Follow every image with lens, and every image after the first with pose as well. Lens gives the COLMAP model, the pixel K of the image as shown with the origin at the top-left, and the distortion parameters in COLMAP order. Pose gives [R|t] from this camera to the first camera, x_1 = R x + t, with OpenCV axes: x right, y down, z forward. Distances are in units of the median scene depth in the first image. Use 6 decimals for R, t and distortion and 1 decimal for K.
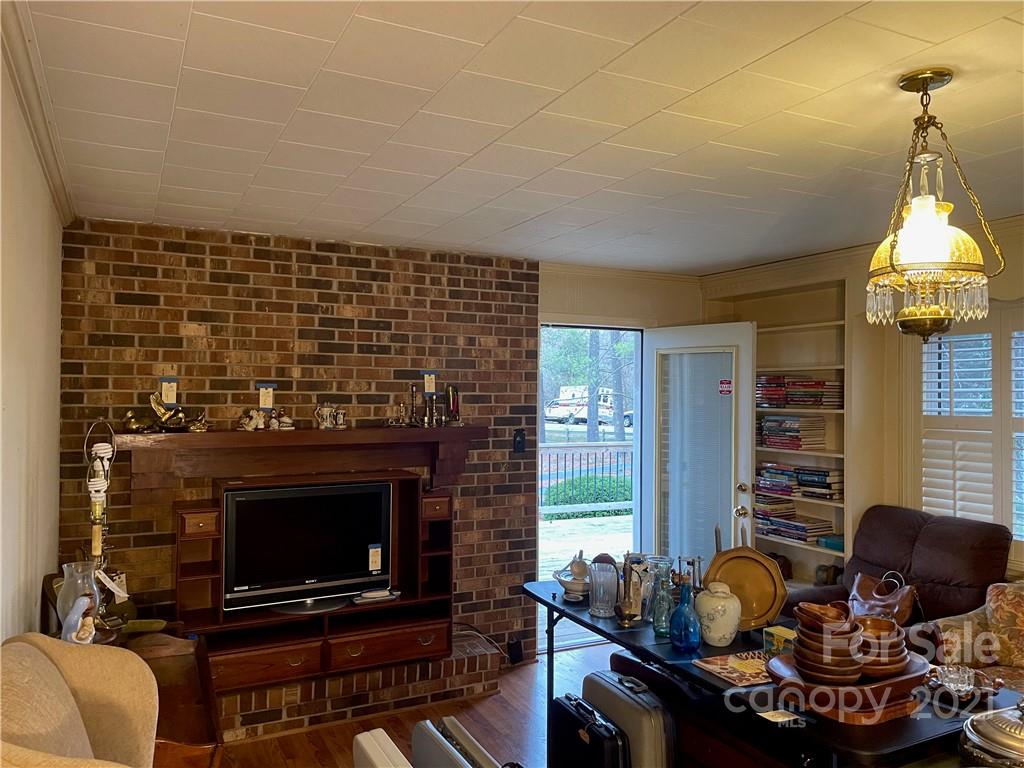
lens RADIAL K [[772.7, 0, 506.7], [0, 772.7, 376.0], [0, 0, 1]] dist [0.085018, -0.104897]
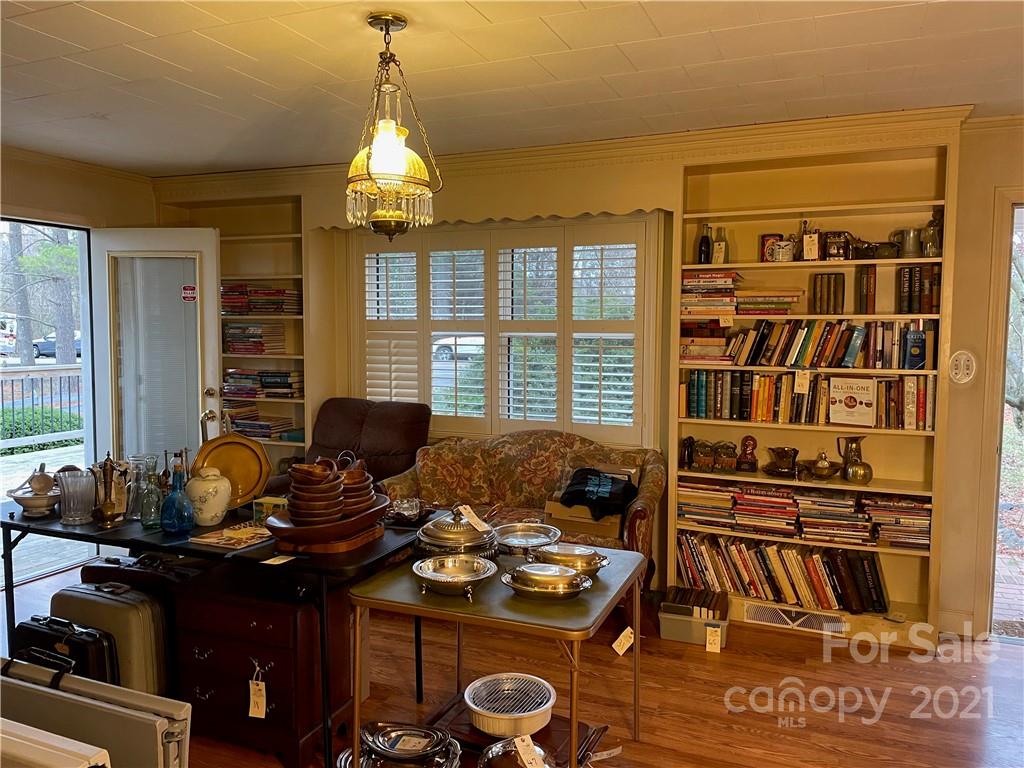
lens RADIAL K [[782.5, 0, 527.3], [0, 782.5, 378.5], [0, 0, 1]] dist [0.079534, -0.103297]
pose [[0.751631, -0.050057, 0.657682, -0.085137], [-0.010993, 0.996027, 0.088372, 0.038622], [-0.659493, -0.073653, 0.748094, -0.061434]]
